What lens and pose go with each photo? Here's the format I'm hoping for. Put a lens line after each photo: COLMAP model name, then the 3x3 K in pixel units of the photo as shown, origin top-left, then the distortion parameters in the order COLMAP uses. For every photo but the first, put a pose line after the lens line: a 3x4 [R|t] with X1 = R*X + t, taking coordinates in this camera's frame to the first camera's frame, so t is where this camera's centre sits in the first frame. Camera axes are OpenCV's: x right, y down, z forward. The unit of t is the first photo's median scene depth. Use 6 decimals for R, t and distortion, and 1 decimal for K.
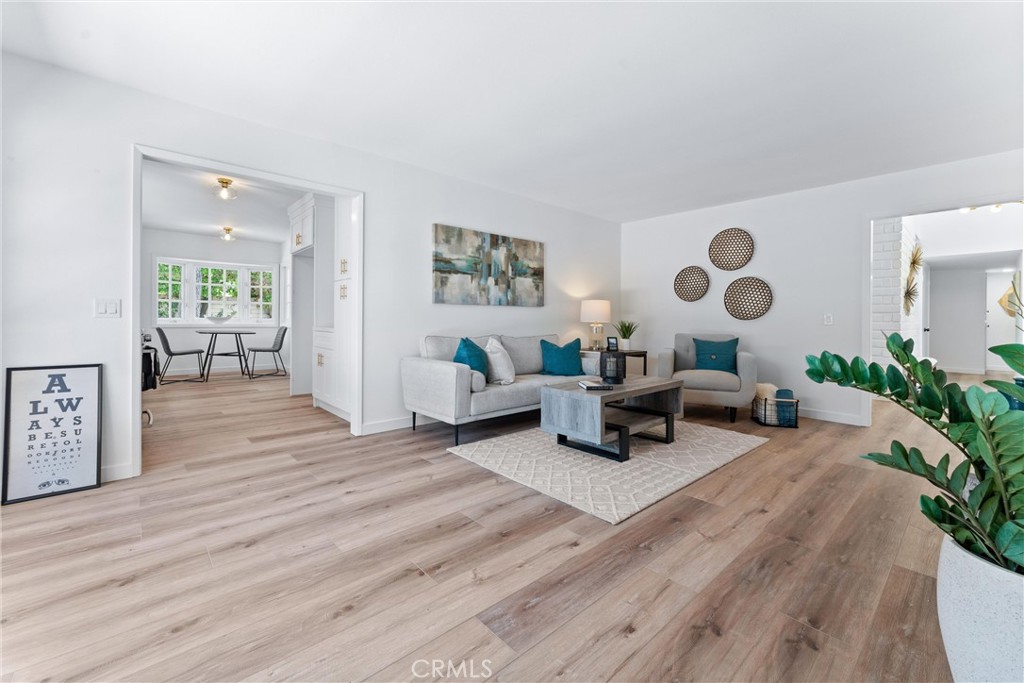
lens RADIAL K [[416.4, 0, 498.5], [0, 416.4, 320.0], [0, 0, 1]] dist [0.000475, -0.000213]
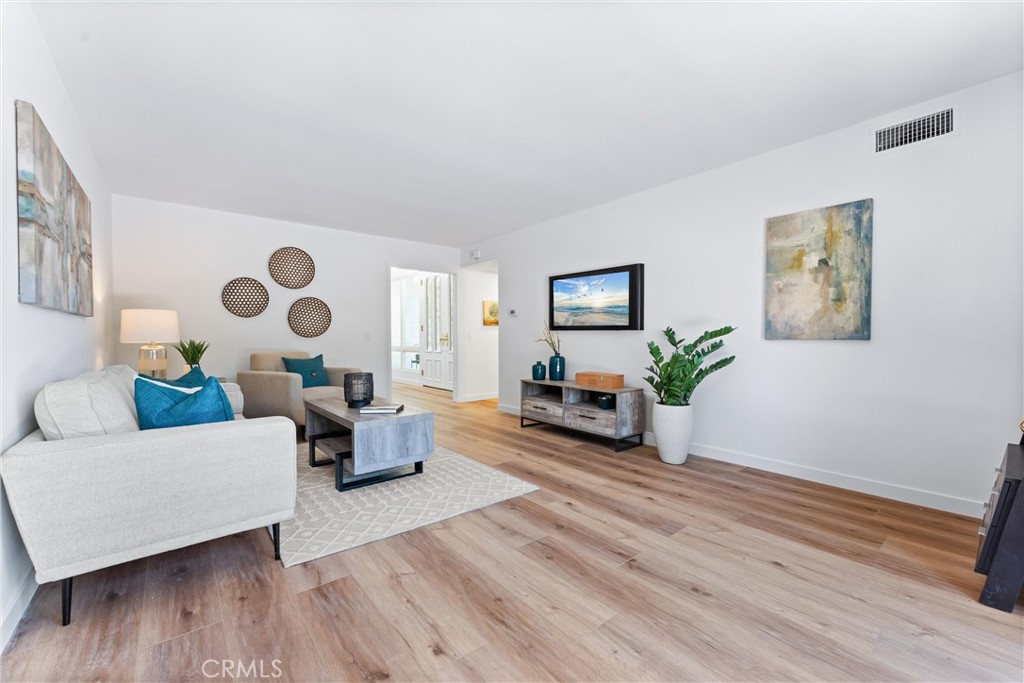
lens RADIAL K [[416.4, 0, 517.1], [0, 416.4, 341.4], [0, 0, 1]] dist [0.000475, -0.000213]
pose [[0.029052, -0.019477, 0.999388, -0.910822], [0.004421, 0.999803, 0.019357, -0.015756], [-0.999568, 0.003856, 0.029133, 0.874011]]
